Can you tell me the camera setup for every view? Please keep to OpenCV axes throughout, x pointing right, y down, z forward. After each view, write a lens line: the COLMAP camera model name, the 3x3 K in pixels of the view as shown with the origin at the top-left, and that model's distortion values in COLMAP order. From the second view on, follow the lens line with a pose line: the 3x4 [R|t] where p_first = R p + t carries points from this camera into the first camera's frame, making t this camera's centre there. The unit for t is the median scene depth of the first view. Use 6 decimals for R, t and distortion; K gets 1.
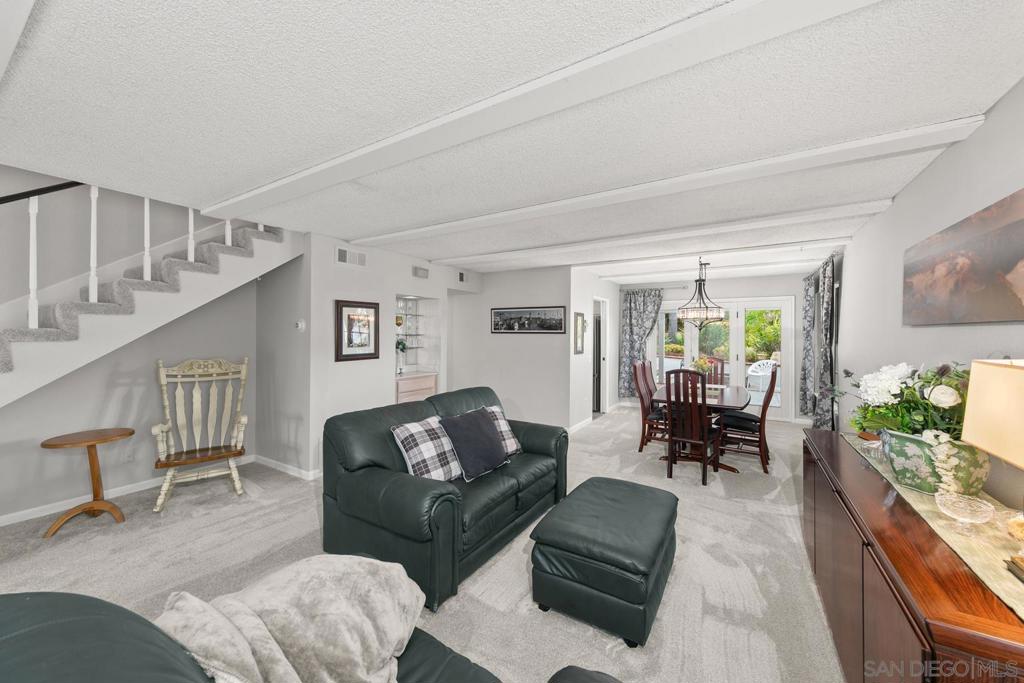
lens RADIAL K [[372.9, 0, 517.4], [0, 372.9, 335.9], [0, 0, 1]] dist [-0.000028, 0.000002]
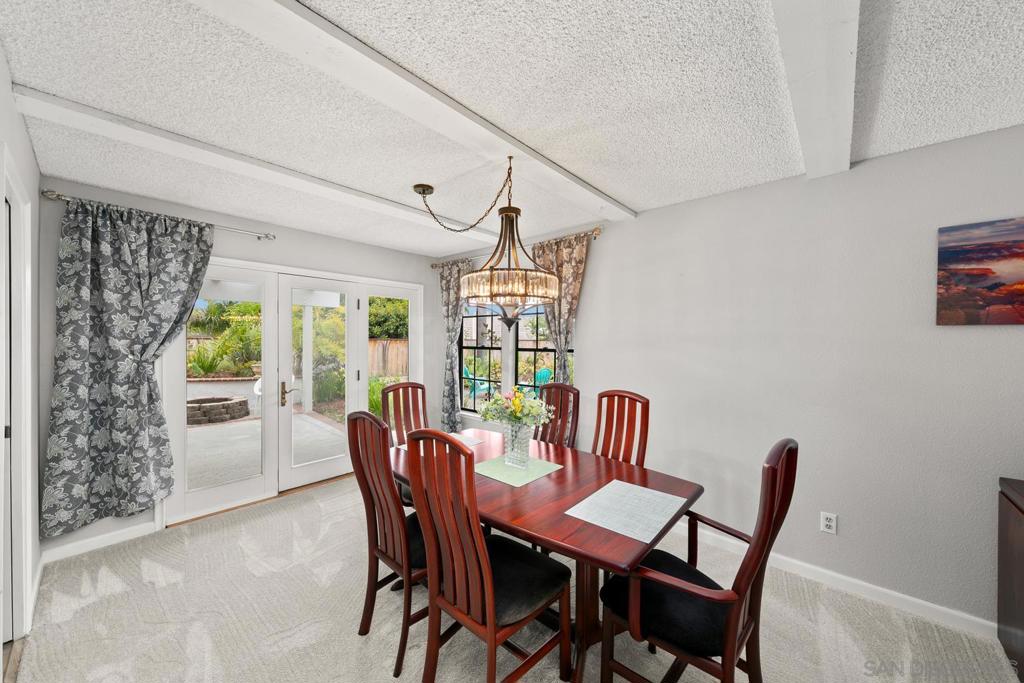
lens RADIAL K [[372.9, 0, 517.4], [0, 372.9, 335.9], [0, 0, 1]] dist [-0.000028, 0.000002]
pose [[0.168079, 0.003494, 0.985767, 0.039038], [0.004756, 0.999979, -0.004355, -0.000678], [-0.985762, 0.005421, 0.168059, 0.588358]]
